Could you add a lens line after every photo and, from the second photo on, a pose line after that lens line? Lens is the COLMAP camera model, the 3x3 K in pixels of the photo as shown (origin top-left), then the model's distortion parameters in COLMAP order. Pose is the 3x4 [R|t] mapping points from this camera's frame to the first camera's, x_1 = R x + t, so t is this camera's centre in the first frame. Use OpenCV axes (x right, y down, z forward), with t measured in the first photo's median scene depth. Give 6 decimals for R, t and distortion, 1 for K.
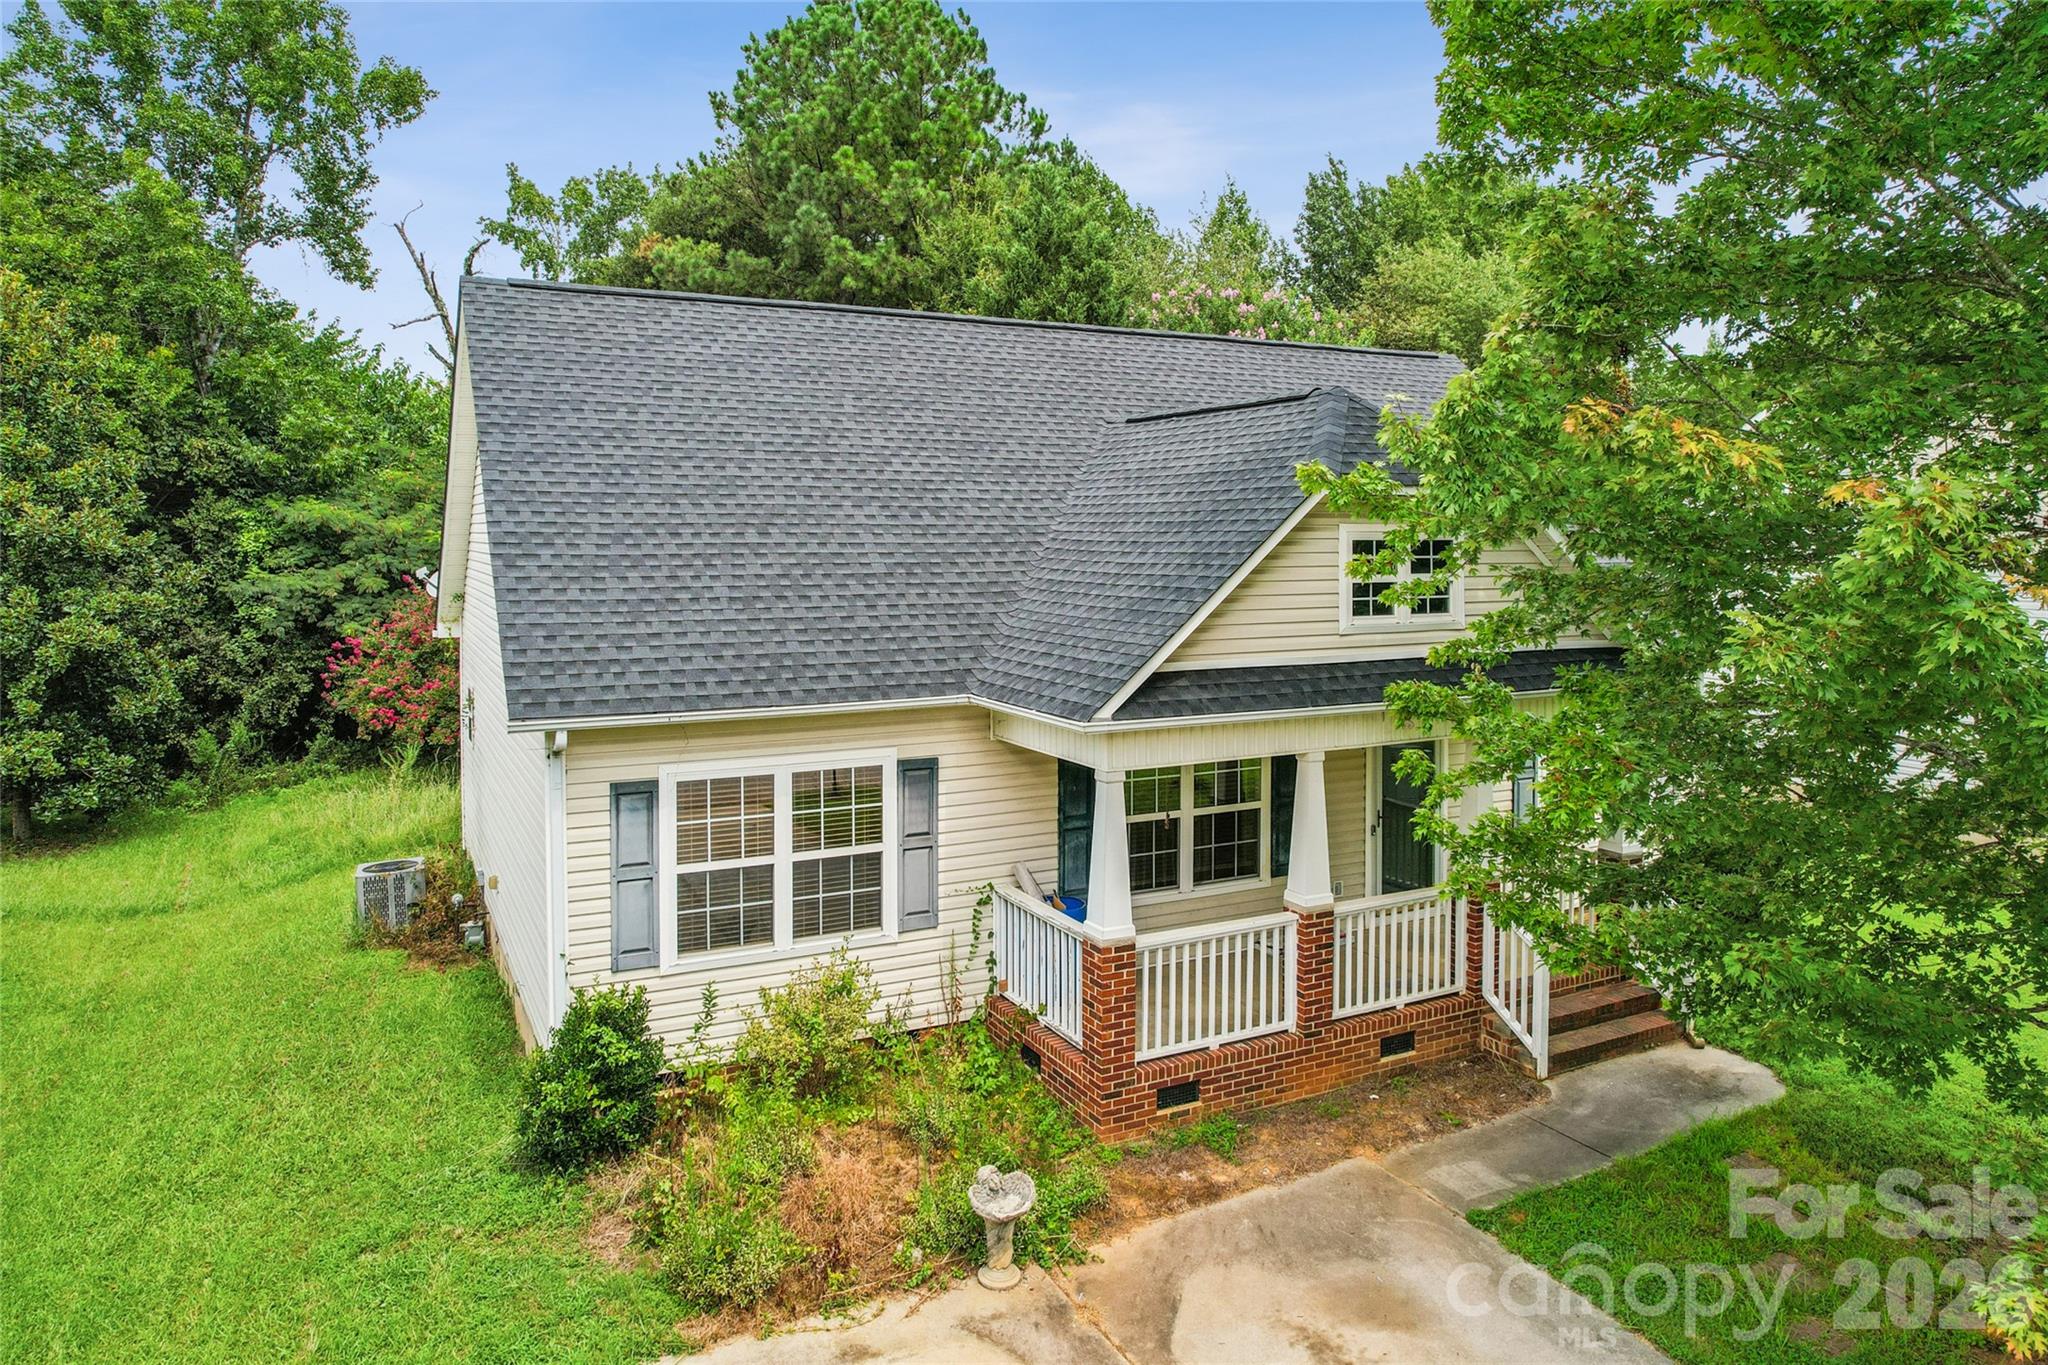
lens RADIAL K [[1330.0, 0, 1031.4], [0, 1330.0, 583.8], [0, 0, 1]] dist [-0.041942, -0.000638]
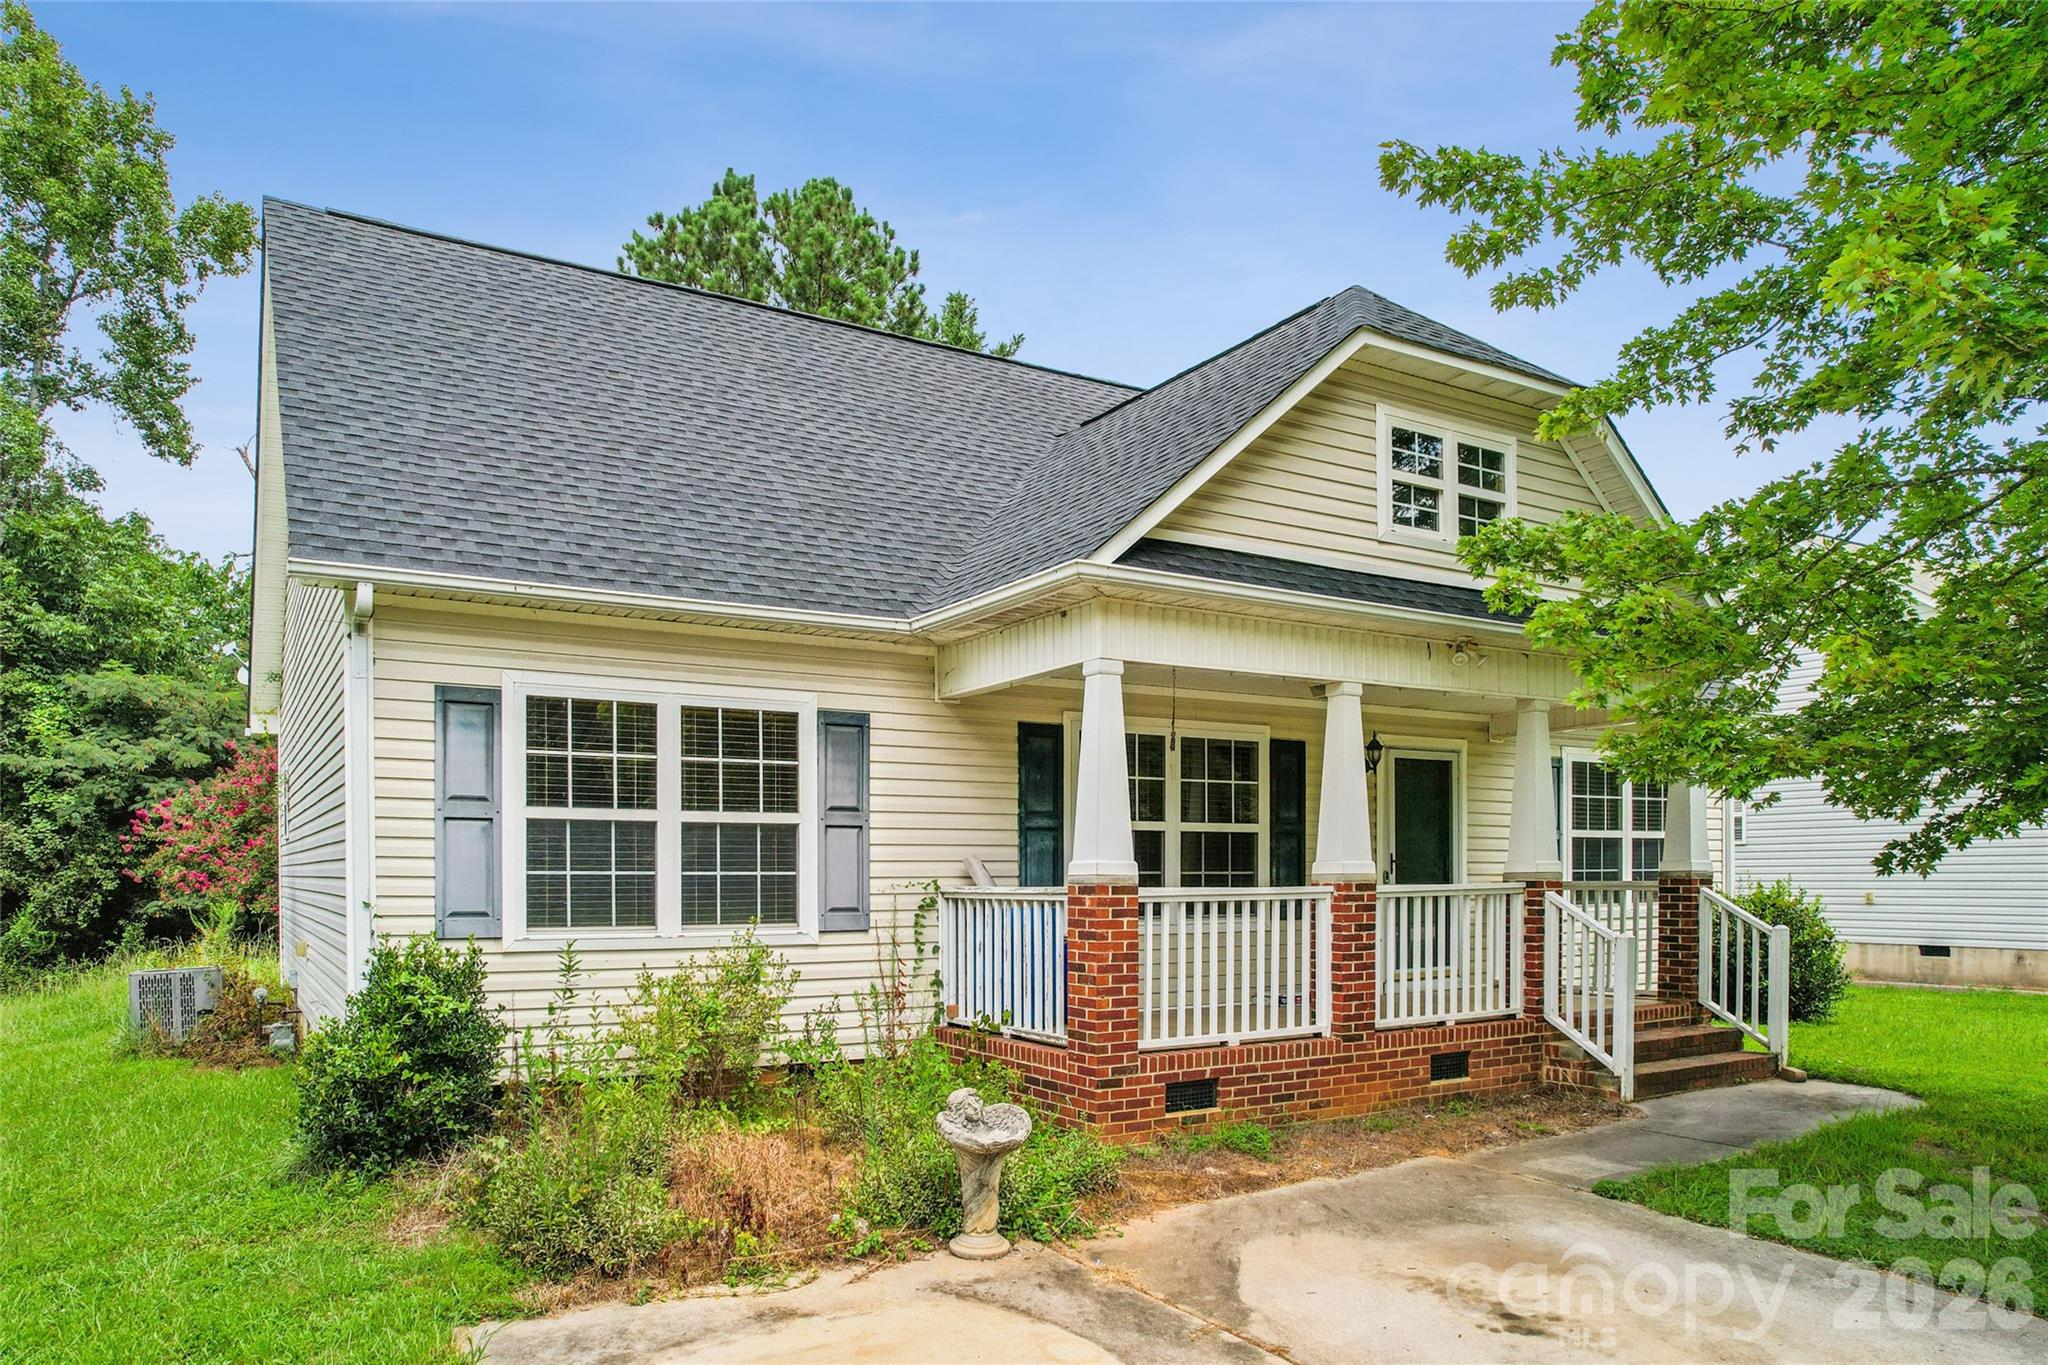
lens RADIAL K [[1355.2, 0, 1019.1], [0, 1355.2, 921.8], [0, 0, 1]] dist [-0.069671, 0.056497]
pose [[0.997527, -0.003859, 0.070173, -0.040692], [0.003883, 0.999992, -0.000205, 0.268125], [-0.070172, 0.000477, 0.997535, 0.210469]]
